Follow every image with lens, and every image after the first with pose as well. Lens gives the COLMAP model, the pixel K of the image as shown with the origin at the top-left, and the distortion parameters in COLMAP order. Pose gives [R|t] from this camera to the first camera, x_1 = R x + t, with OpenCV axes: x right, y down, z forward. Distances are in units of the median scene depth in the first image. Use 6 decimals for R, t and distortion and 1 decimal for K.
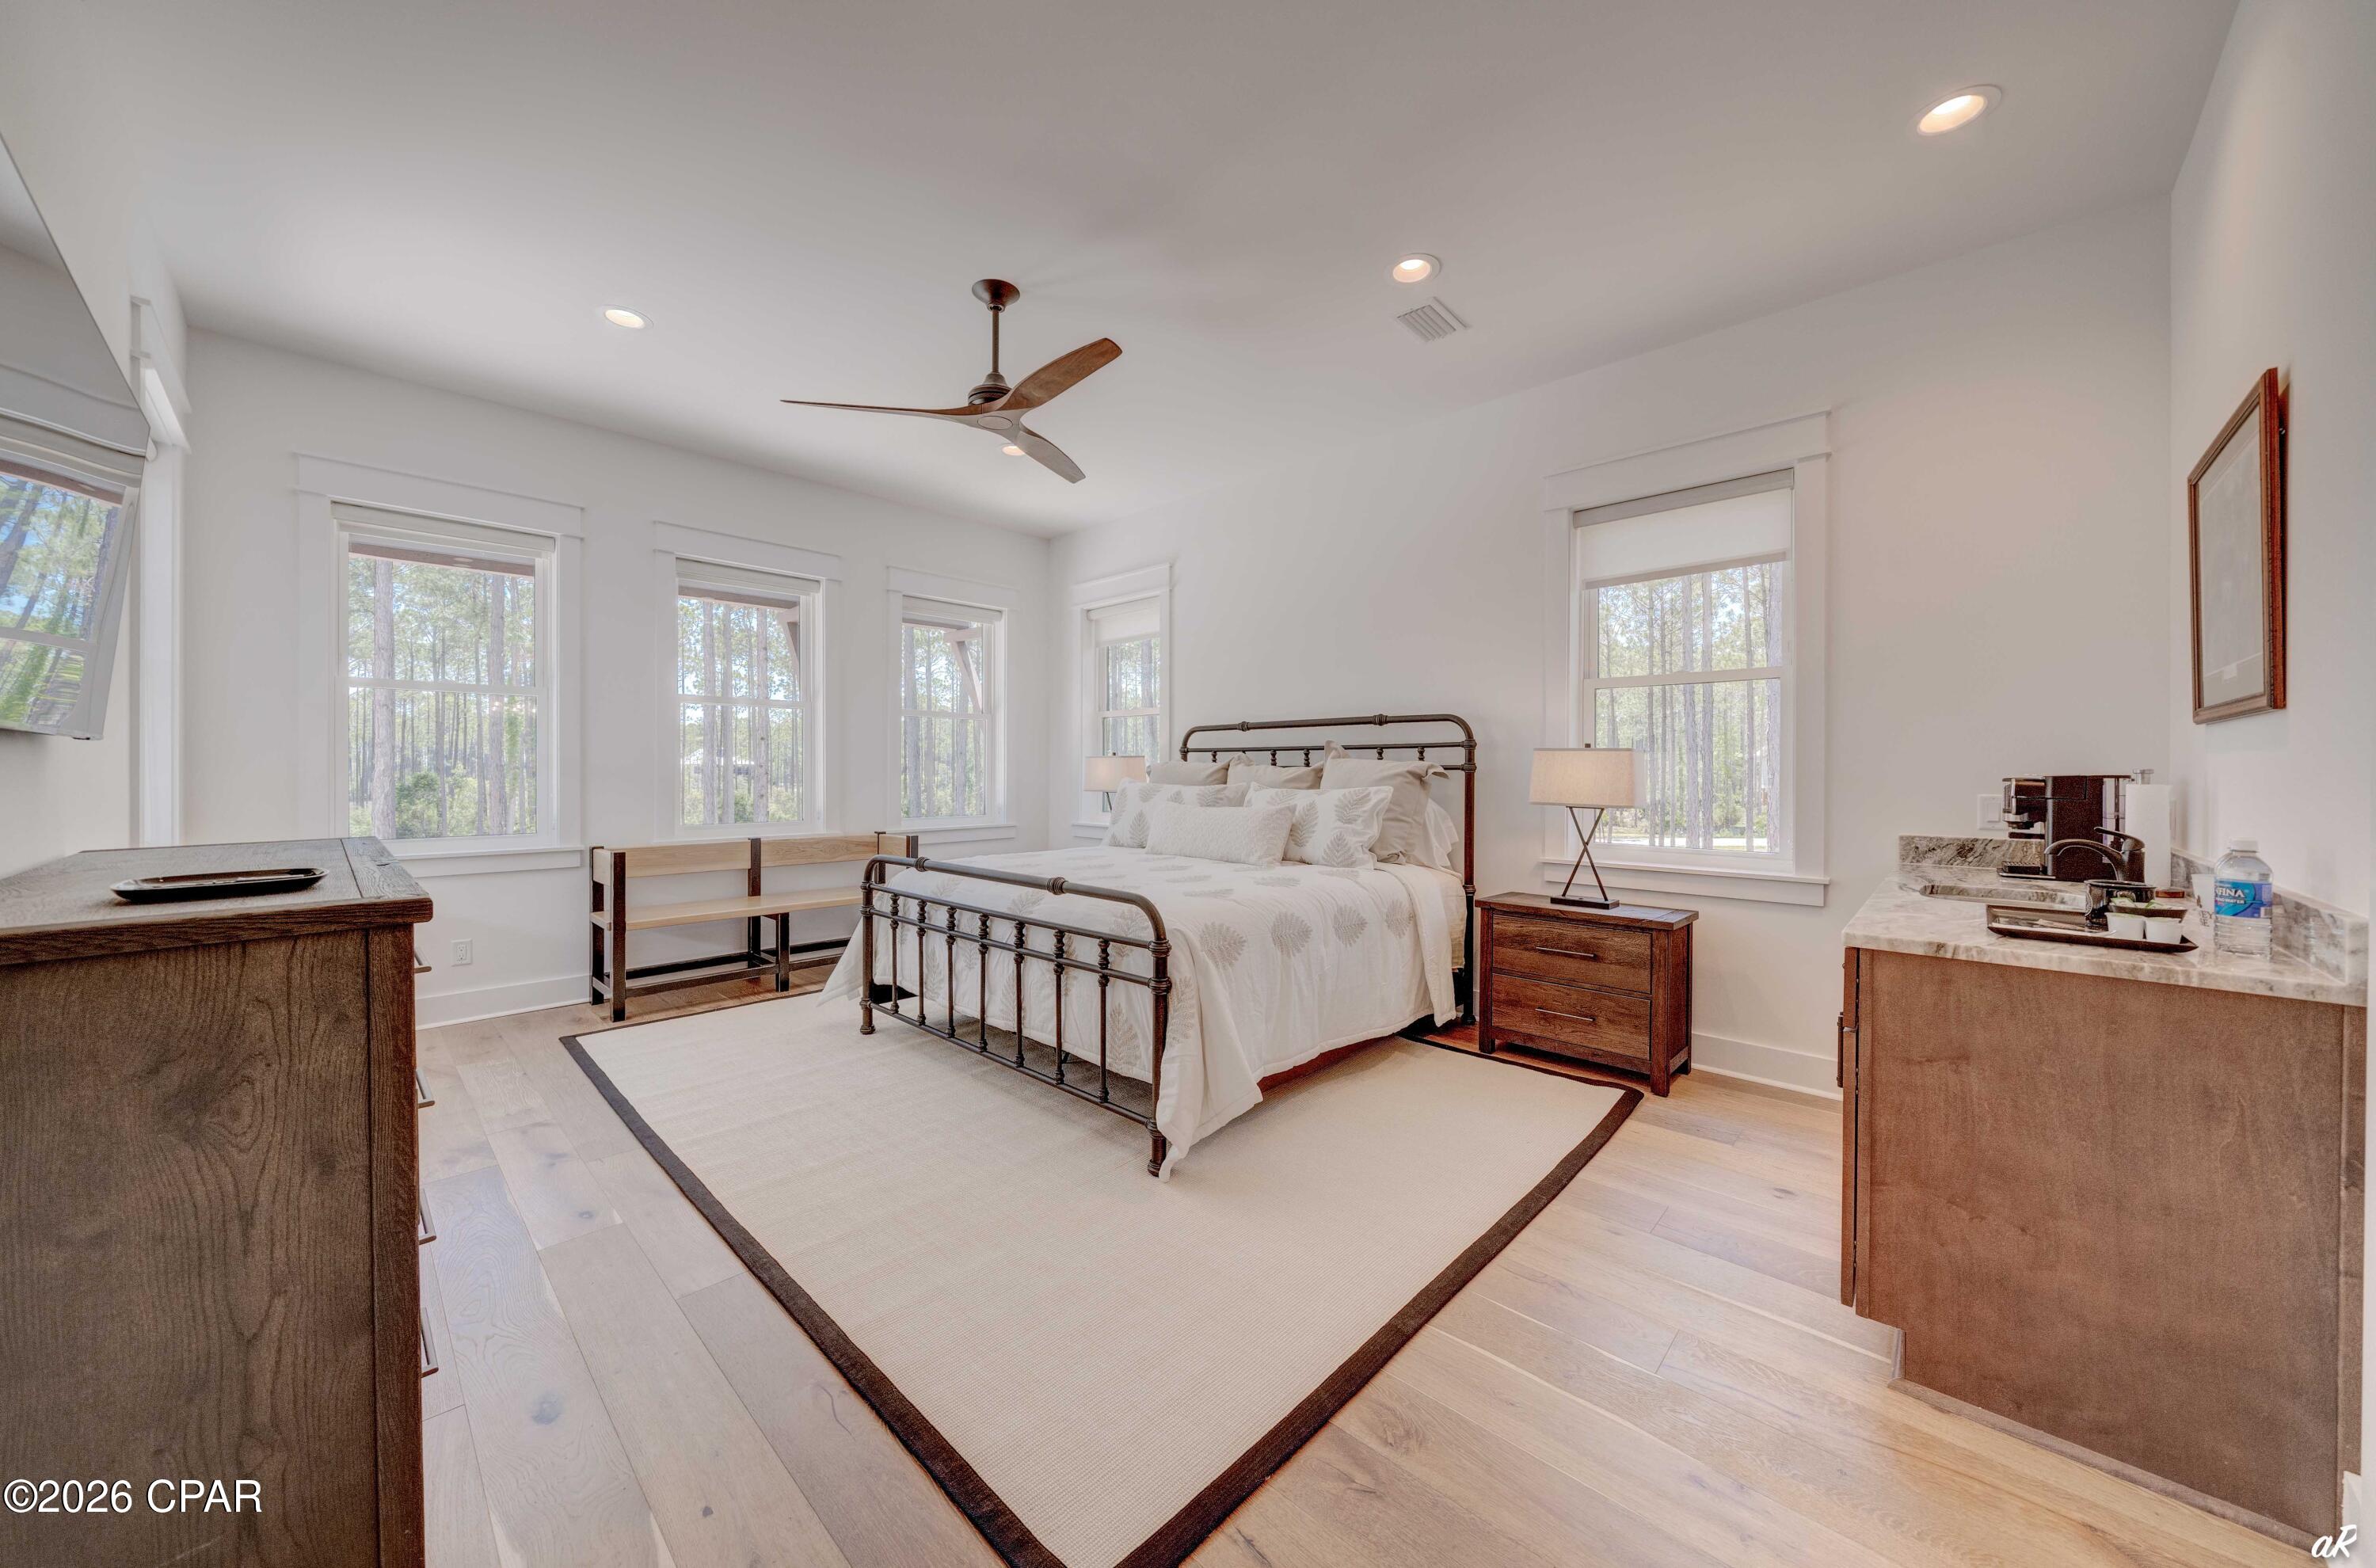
lens RADIAL K [[838.5, 0, 1177.0], [0, 838.5, 778.5], [0, 0, 1]] dist [0.001134, 0.000046]
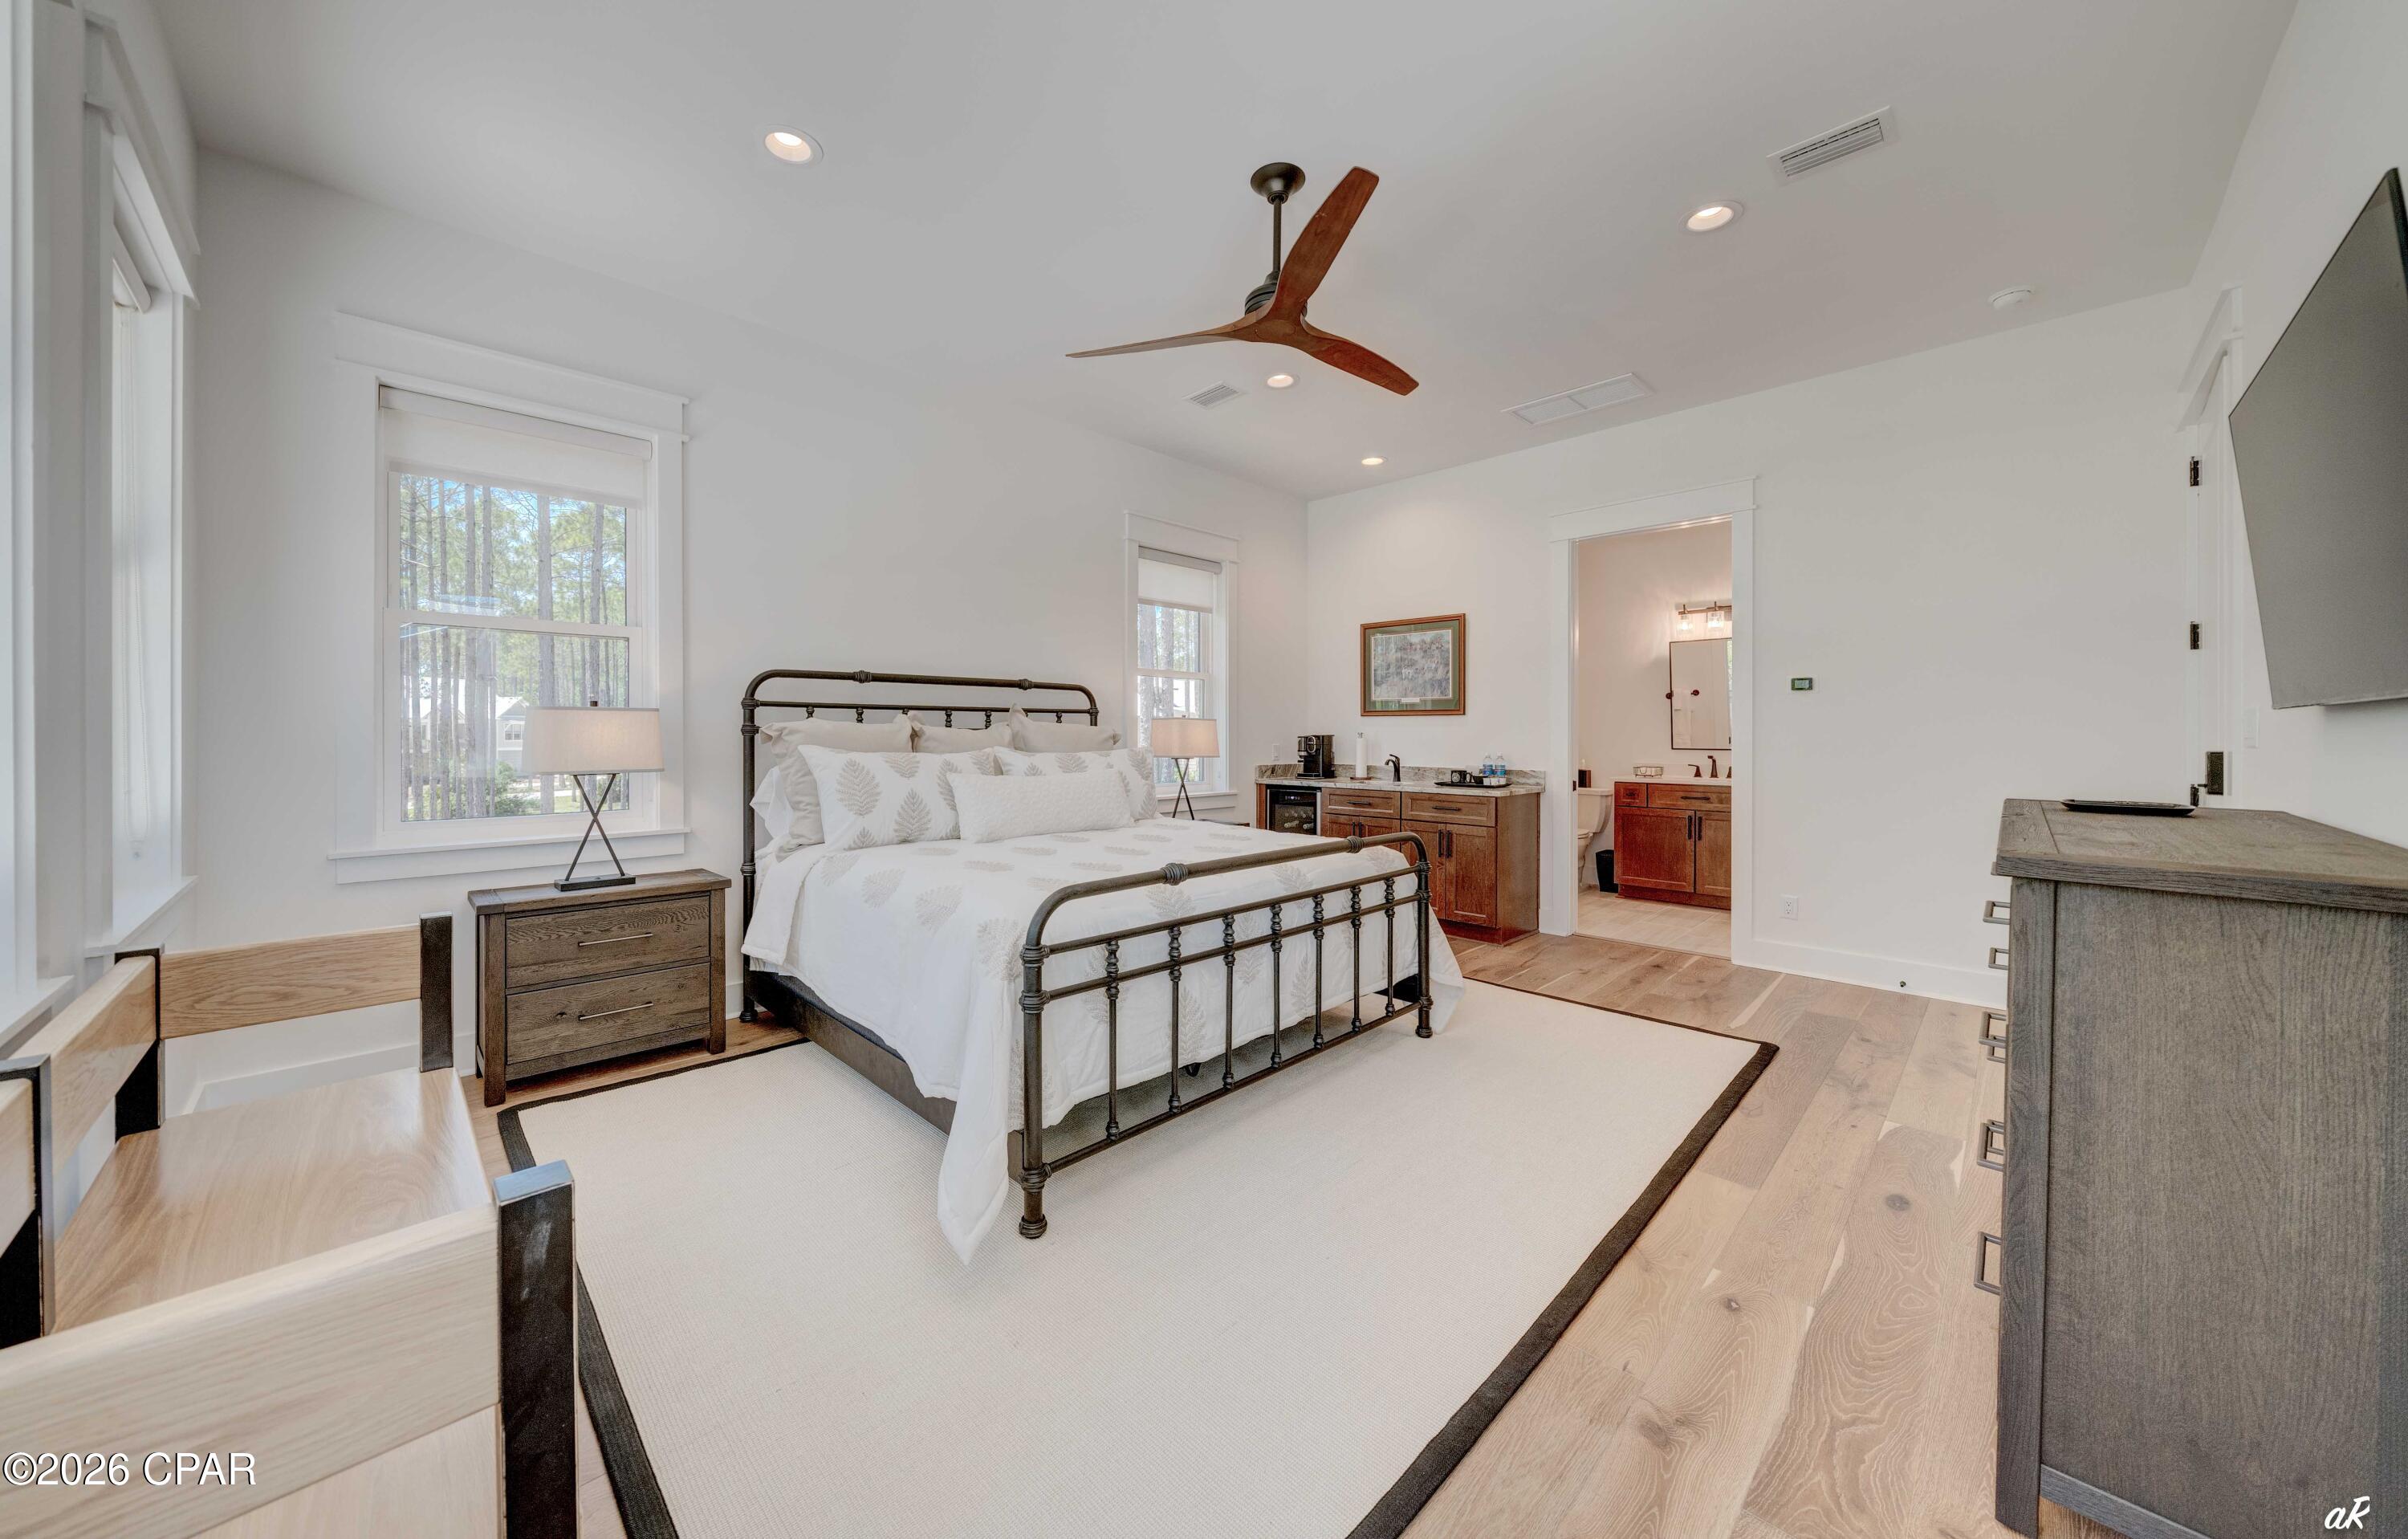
lens RADIAL K [[822.4, 0, 1195.9], [0, 822.4, 731.5], [0, 0, 1]] dist [-0.001620, -0.000034]
pose [[0.029925, -0.001722, 0.999551, -0.698181], [0.008125, 0.999966, 0.001480, -0.010412], [-0.999519, 0.008077, 0.029938, 0.689727]]
